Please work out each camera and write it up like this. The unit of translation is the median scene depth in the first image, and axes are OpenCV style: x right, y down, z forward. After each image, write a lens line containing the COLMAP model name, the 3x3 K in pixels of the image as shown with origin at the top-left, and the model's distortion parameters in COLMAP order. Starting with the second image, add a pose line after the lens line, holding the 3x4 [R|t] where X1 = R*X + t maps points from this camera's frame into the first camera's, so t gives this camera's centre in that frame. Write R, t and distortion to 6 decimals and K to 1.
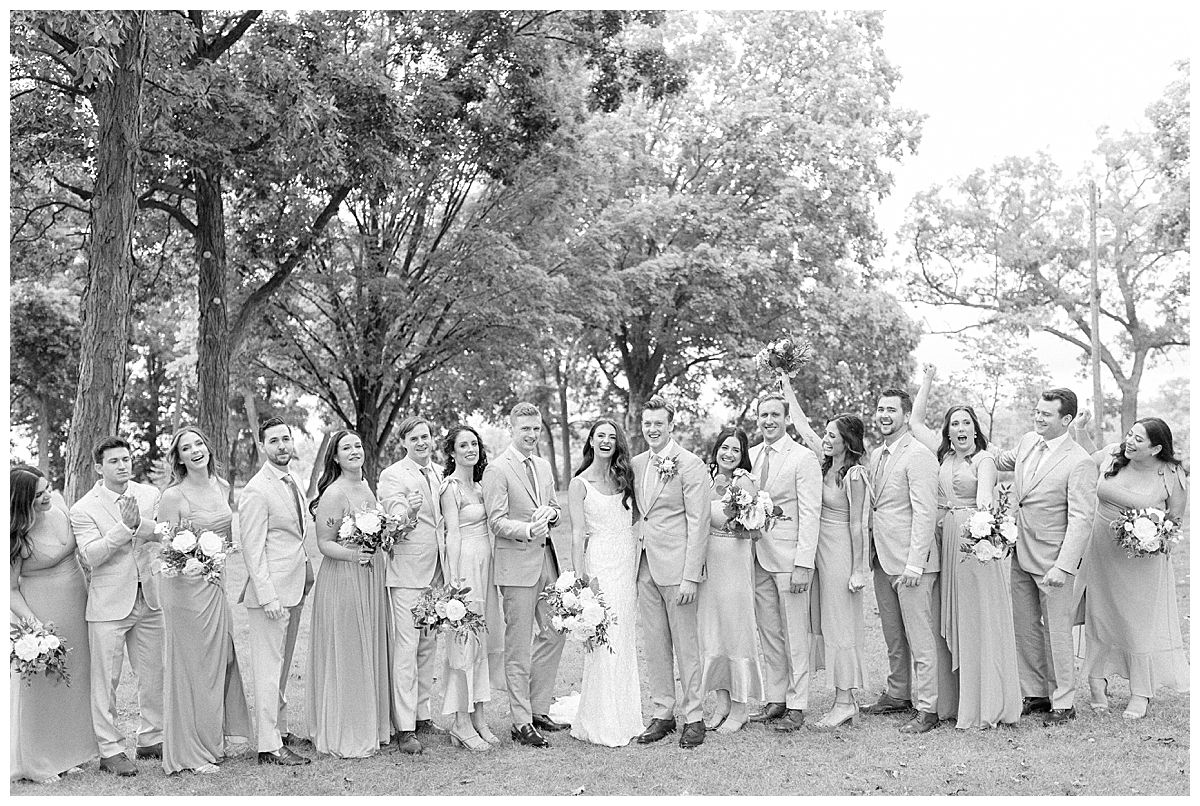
lens RADIAL K [[1343.5, 0, 667.2], [0, 1343.5, 371.3], [0, 0, 1]] dist [0.028586, 0.000000]
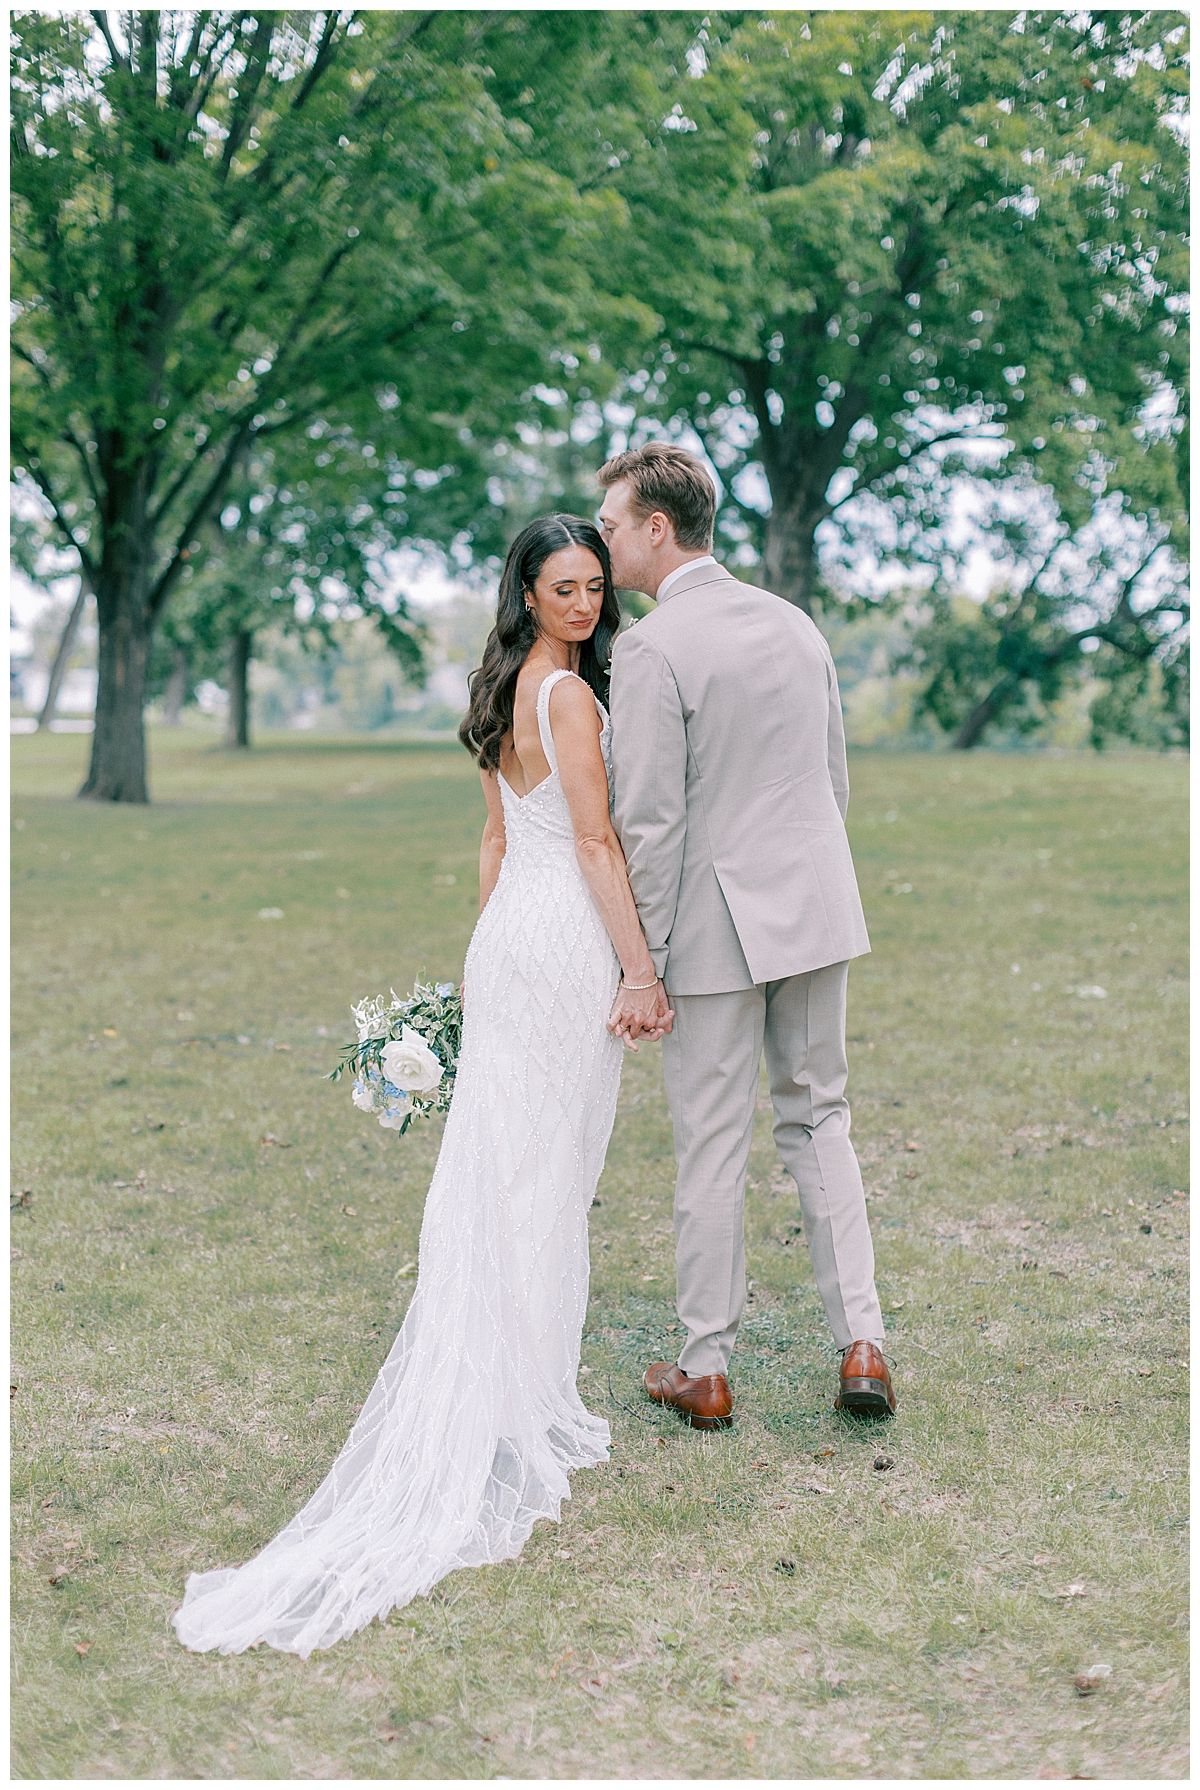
lens RADIAL K [[2908.6, 0, 580.6], [0, 2908.6, 899.2], [0, 0, 1]] dist [0.132901, 0.000000]
pose [[0.994818, 0.055823, -0.084977, -0.002949], [-0.043021, 0.988399, 0.145656, 0.005264], [0.092122, -0.141246, 0.985679, 0.095186]]
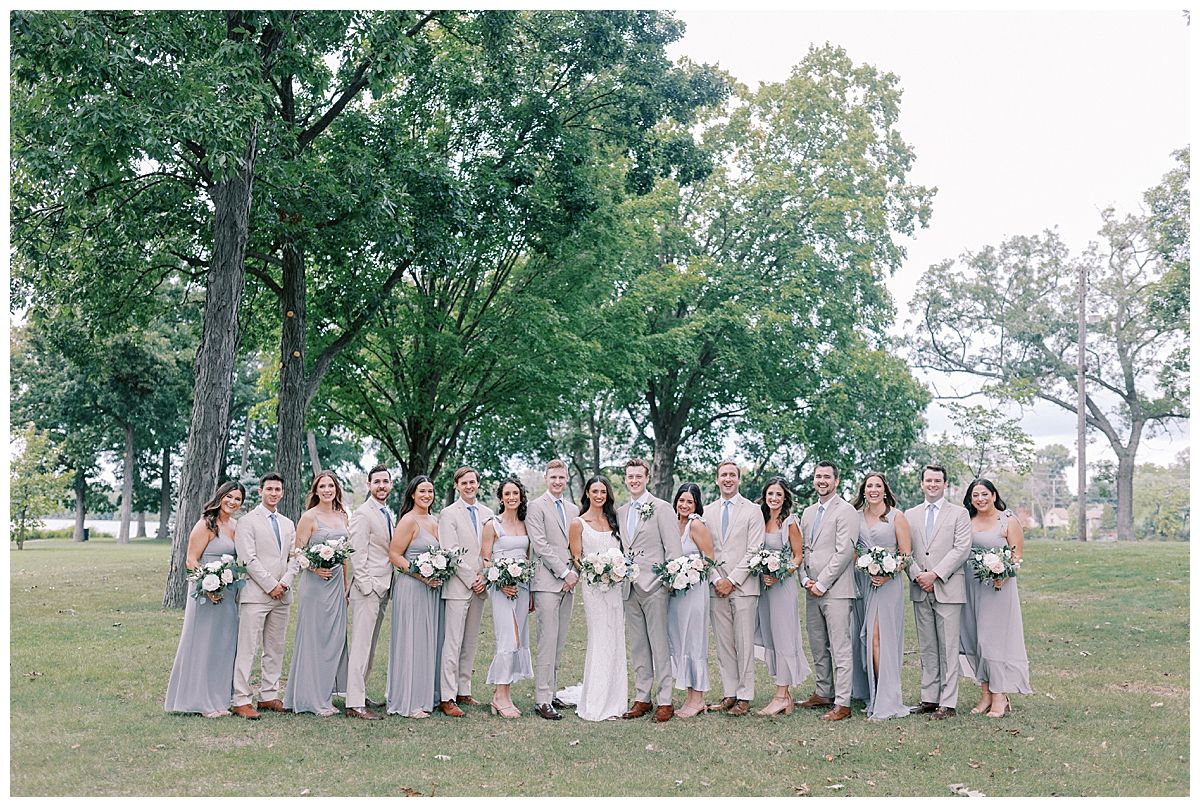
lens RADIAL K [[1265.7, 0, 612.7], [0, 1265.7, 387.2], [0, 0, 1]] dist [0.012444, 0.000000]
pose [[0.997202, 0.032118, -0.067500, 0.005154], [-0.033886, 0.999108, -0.025204, -0.002655], [0.066631, 0.027421, 0.997401, -0.032268]]
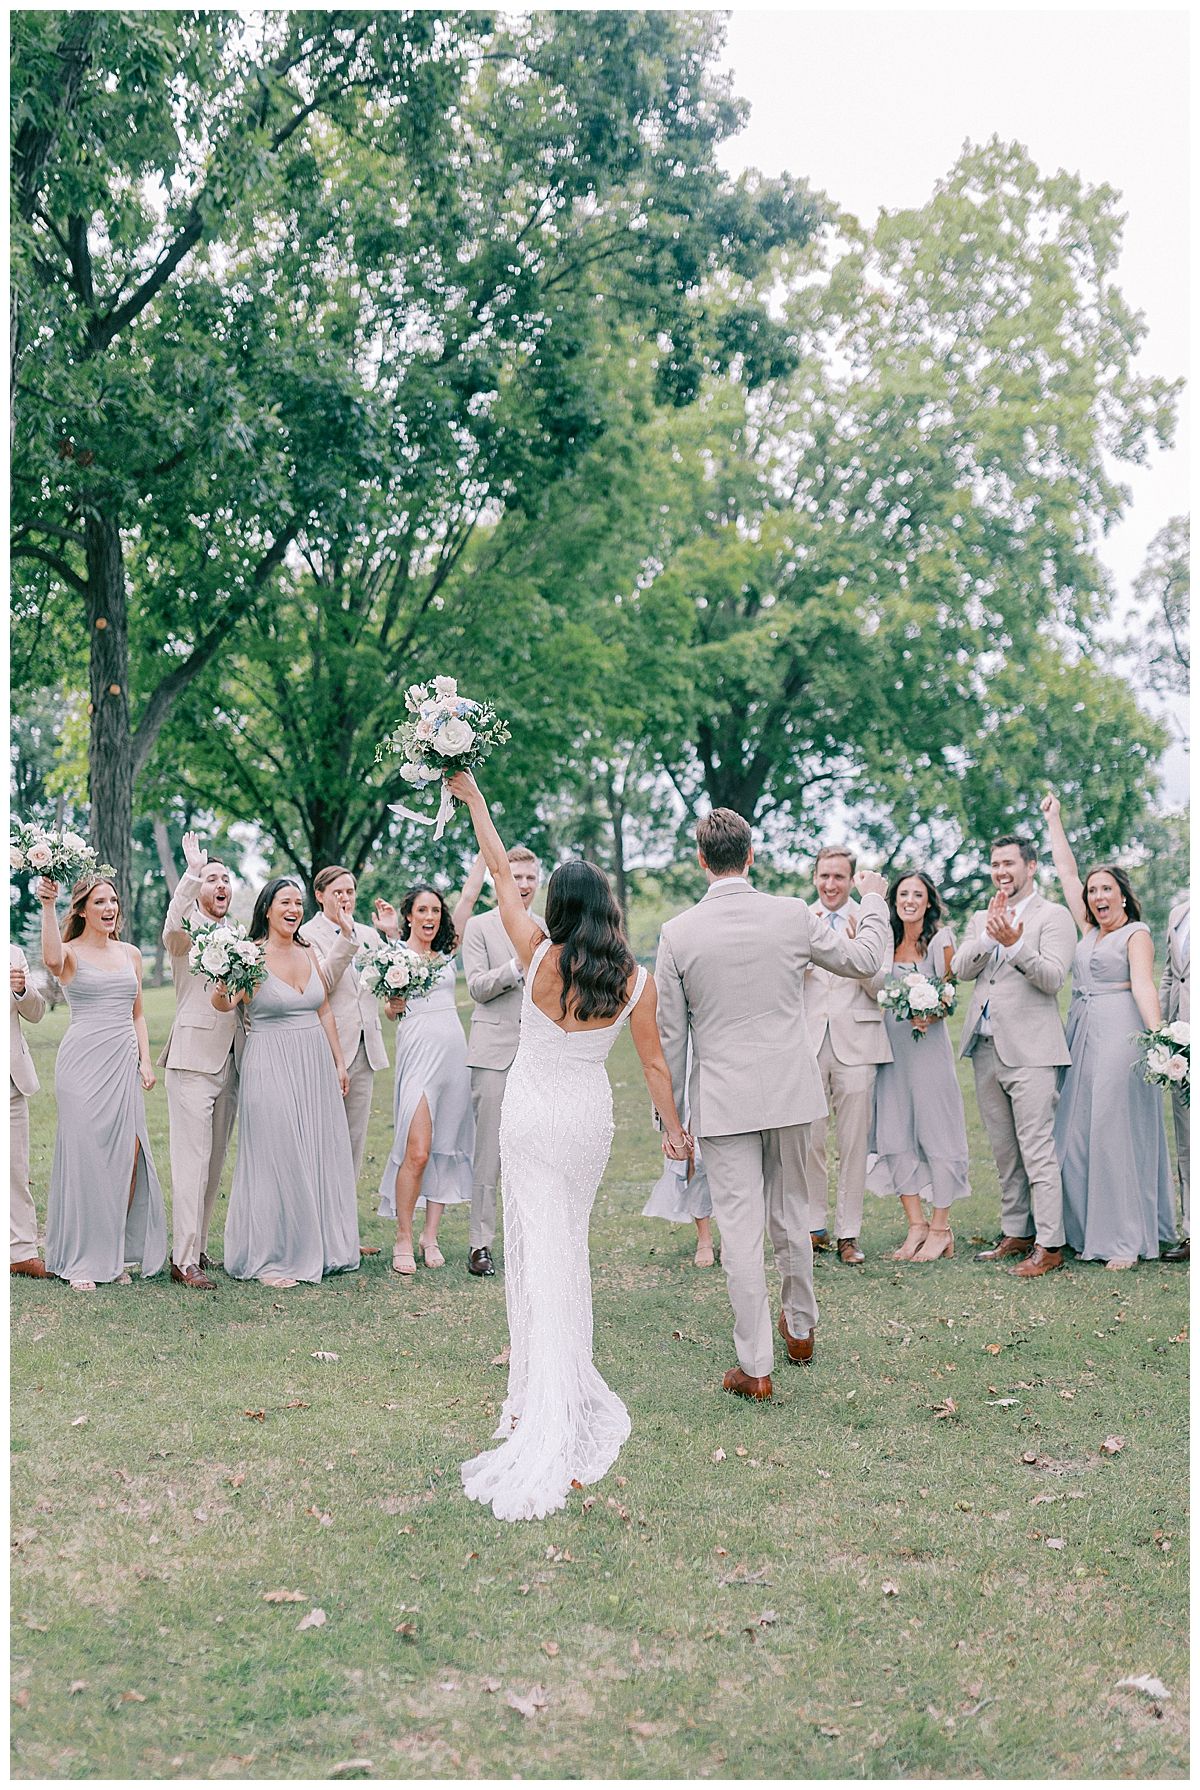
lens RADIAL K [[2048.1, 0, 564.8], [0, 2048.1, 943.5], [0, 0, 1]] dist [0.018972, 0.000000]
pose [[0.994260, 0.018915, -0.105305, 0.006756], [-0.011020, 0.997119, 0.075054, -0.001477], [0.106421, -0.073462, 0.991604, -0.022041]]
